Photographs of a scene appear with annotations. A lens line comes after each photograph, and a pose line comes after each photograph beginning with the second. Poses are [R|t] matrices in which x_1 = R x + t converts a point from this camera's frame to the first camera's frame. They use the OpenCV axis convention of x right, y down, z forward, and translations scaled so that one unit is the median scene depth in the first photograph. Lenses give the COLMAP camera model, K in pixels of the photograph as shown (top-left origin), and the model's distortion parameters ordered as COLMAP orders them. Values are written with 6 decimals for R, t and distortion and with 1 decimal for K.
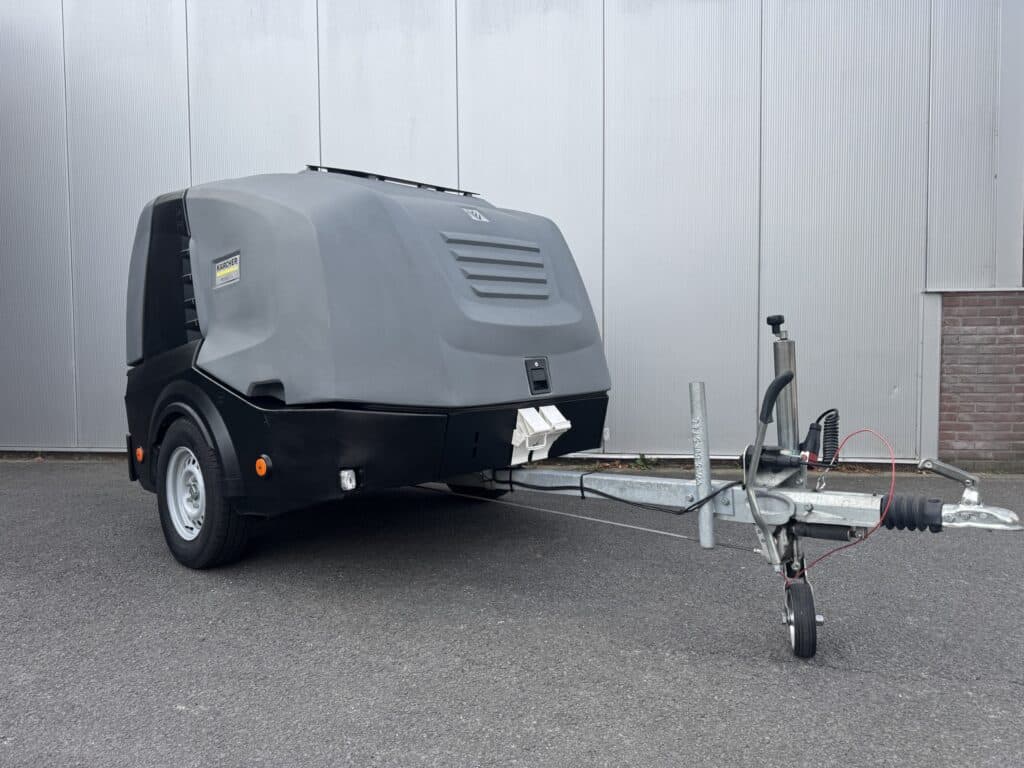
lens RADIAL K [[711.3, 0, 512.0], [0, 711.3, 384.0], [0, 0, 1]] dist [0.099202, -0.132860]
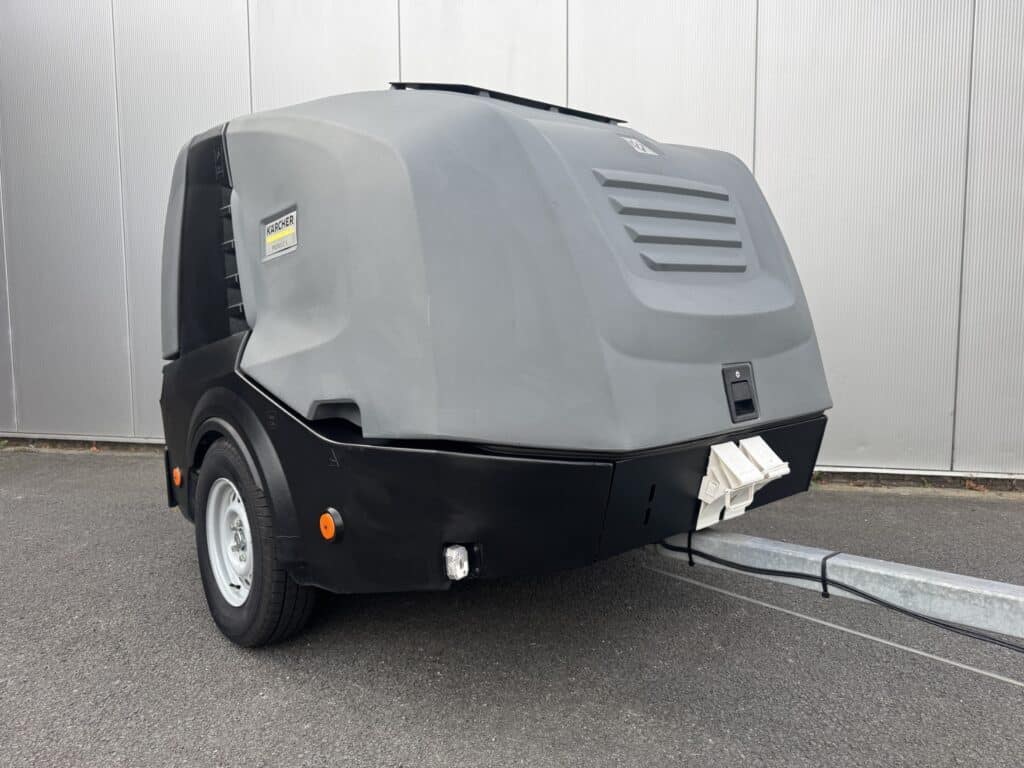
lens RADIAL K [[723.6, 0, 512.0], [0, 723.6, 384.0], [0, 0, 1]] dist [0.033606, -0.040508]
pose [[0.995434, 0.011016, -0.094816, -0.097719], [-0.006808, 0.998982, 0.044587, -0.043281], [0.095211, -0.043738, 0.994496, 0.300065]]
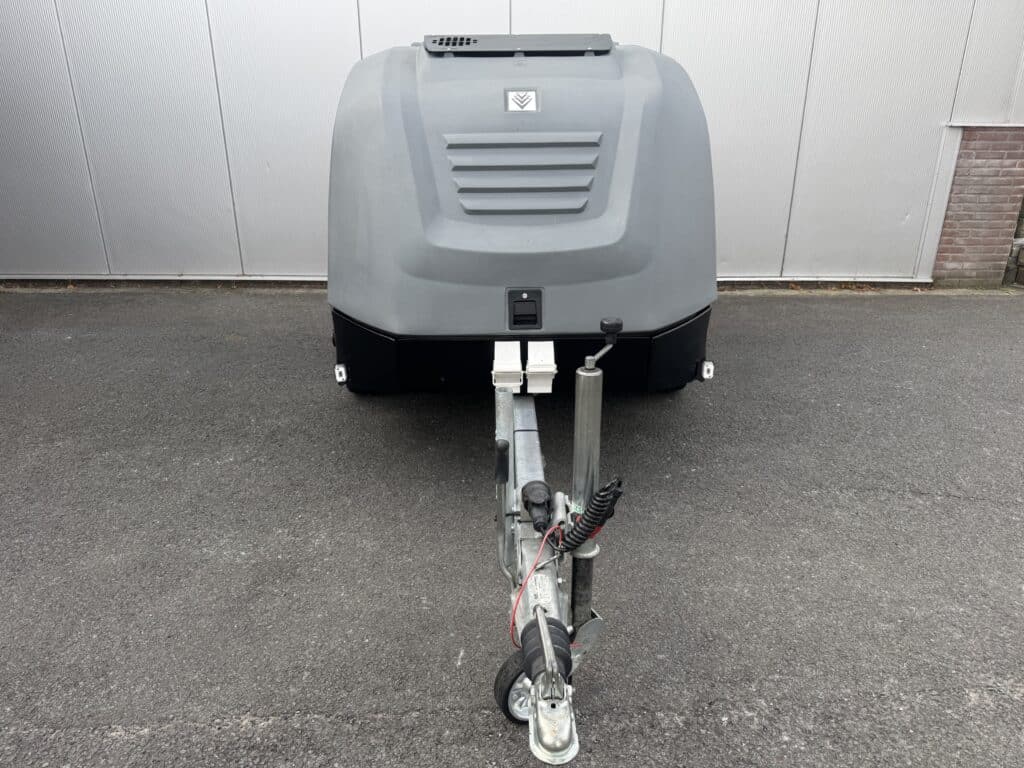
lens RADIAL K [[714.2, 0, 512.0], [0, 714.2, 384.0], [0, 0, 1]] dist [0.041675, -0.054043]
pose [[0.990381, -0.044567, 0.130990, -0.386947], [-0.000287, 0.946042, 0.324044, -0.176763], [-0.138364, -0.320965, 0.936930, -0.076811]]
